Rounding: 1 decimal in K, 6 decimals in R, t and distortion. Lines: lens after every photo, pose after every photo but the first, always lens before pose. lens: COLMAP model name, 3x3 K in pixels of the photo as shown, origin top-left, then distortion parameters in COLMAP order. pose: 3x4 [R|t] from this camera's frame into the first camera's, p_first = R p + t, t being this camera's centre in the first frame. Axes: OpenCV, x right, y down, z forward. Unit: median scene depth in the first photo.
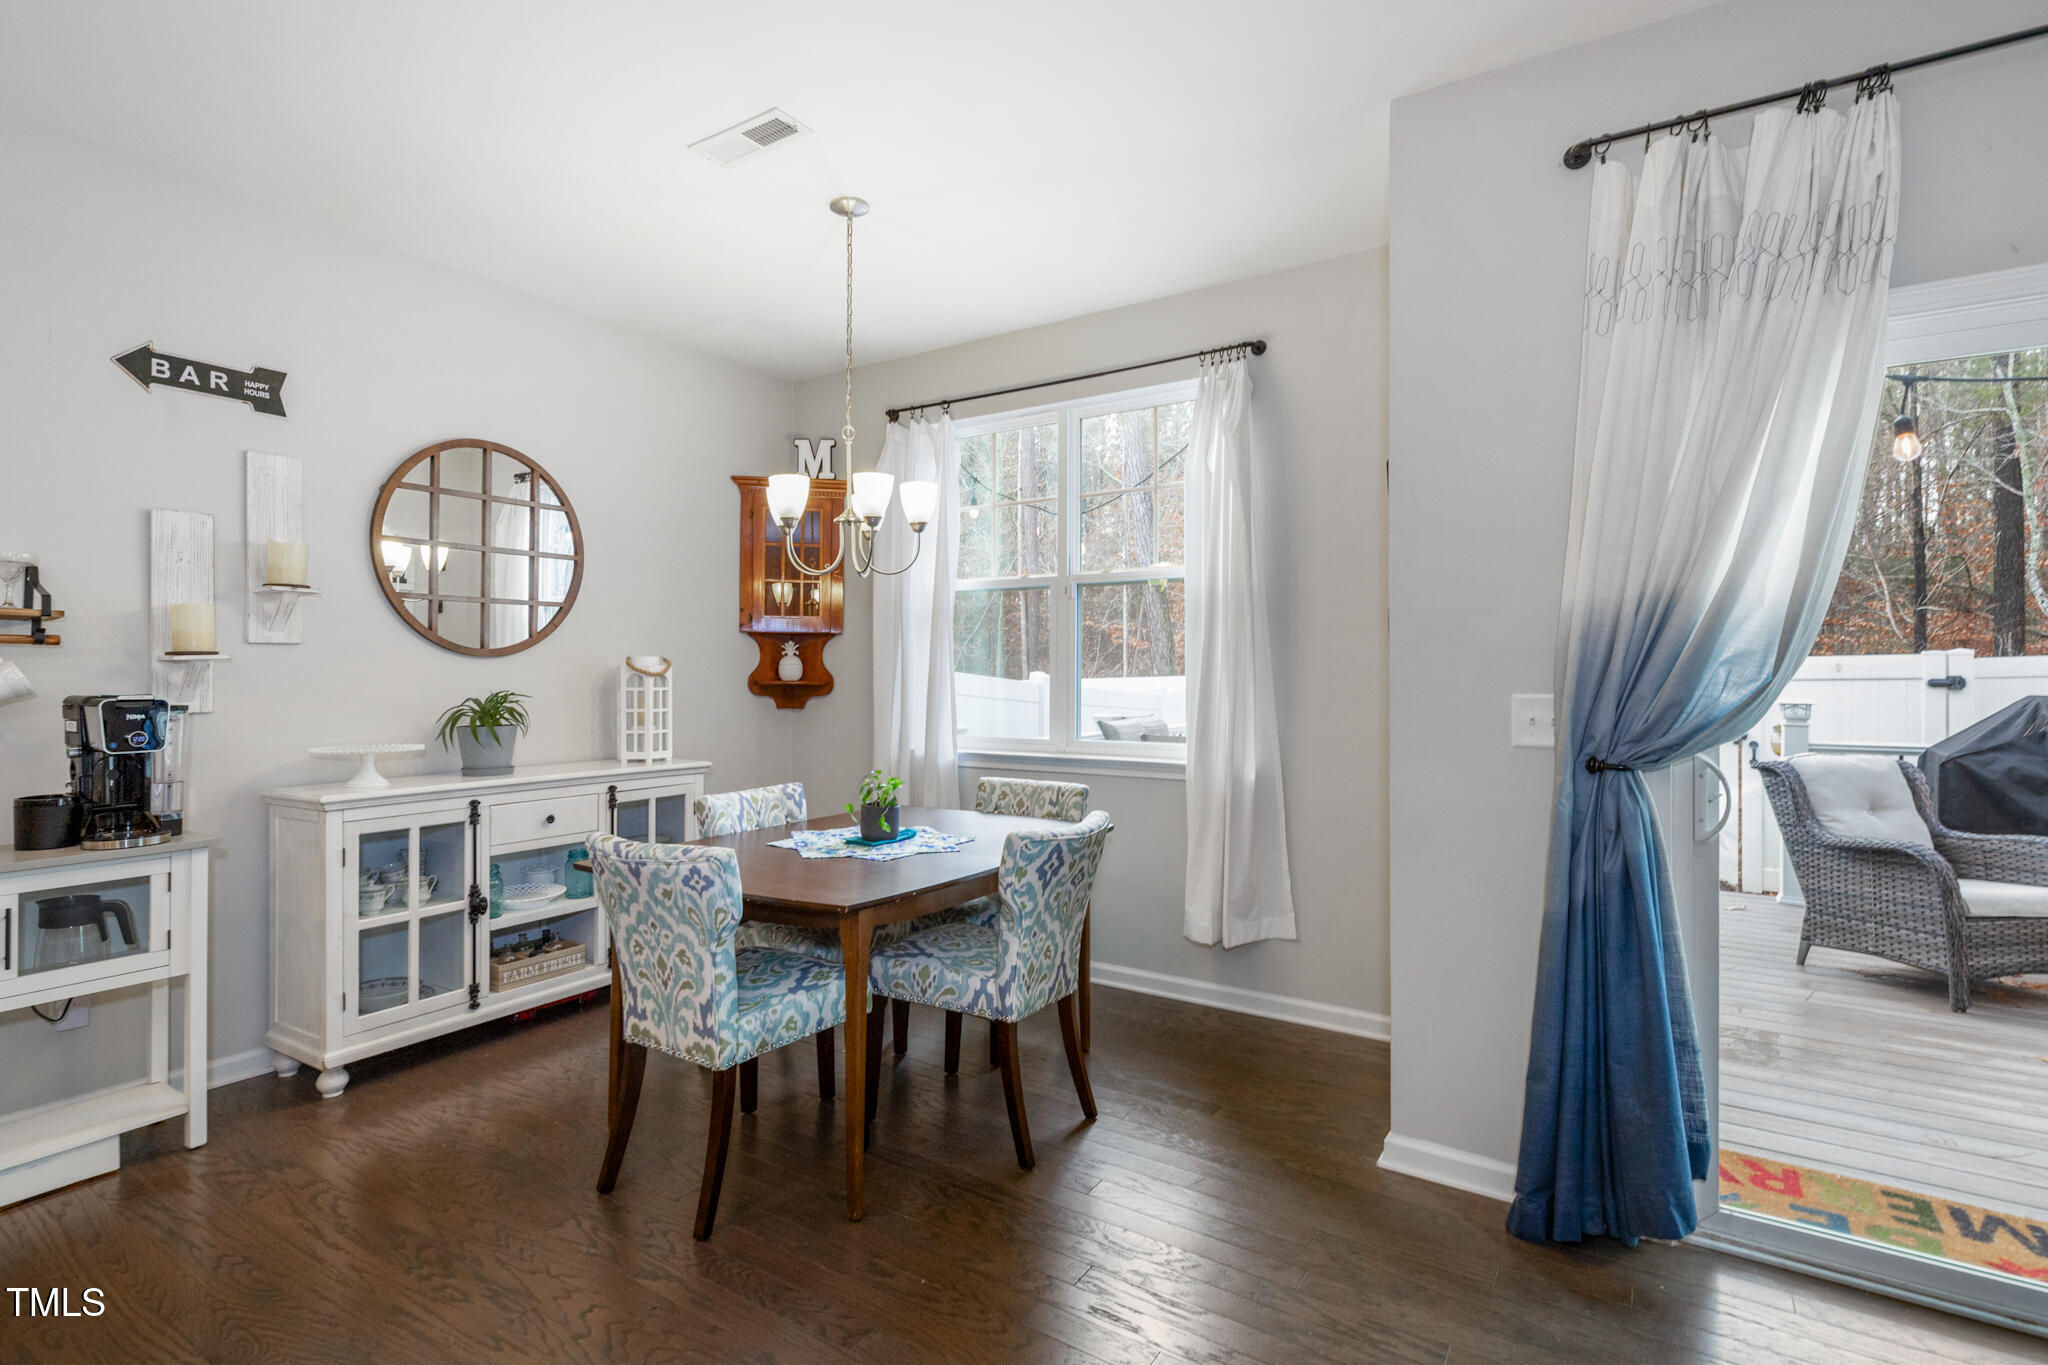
lens RADIAL K [[942.9, 0, 1020.6], [0, 942.9, 671.7], [0, 0, 1]] dist [-0.001220, -0.000196]
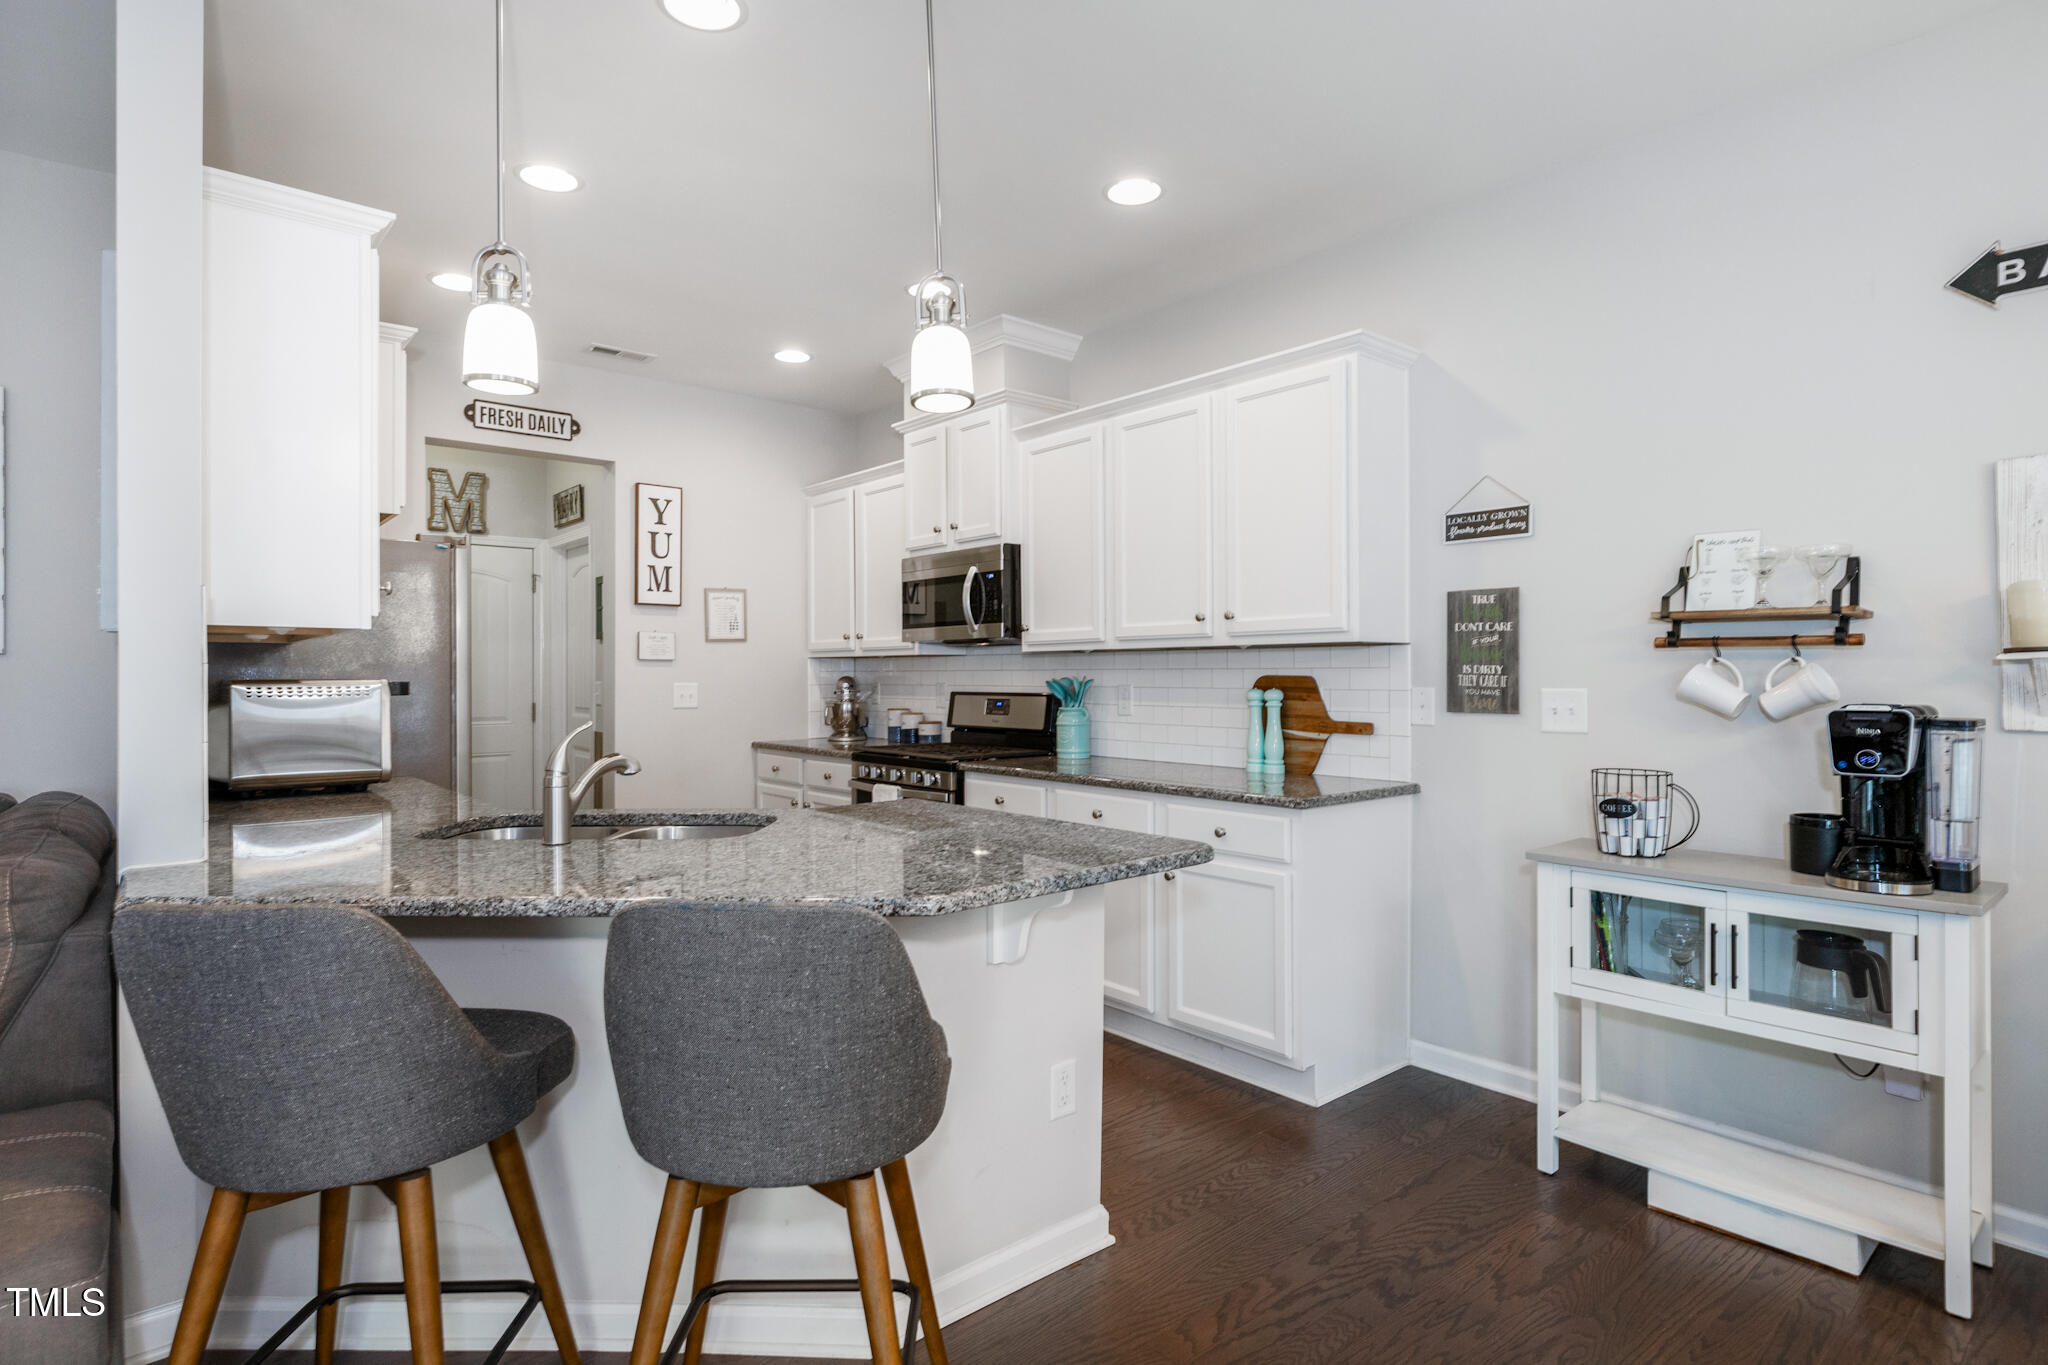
lens RADIAL K [[1071.4, 0, 1024.0], [0, 1071.4, 682.5], [0, 0, 1]] dist [-0.003417, -0.001189]
pose [[-0.286931, 0.003108, -0.957946, 0.139953], [0.006812, 0.999976, 0.001204, -0.000529], [0.957927, -0.006180, -0.286946, 0.525571]]
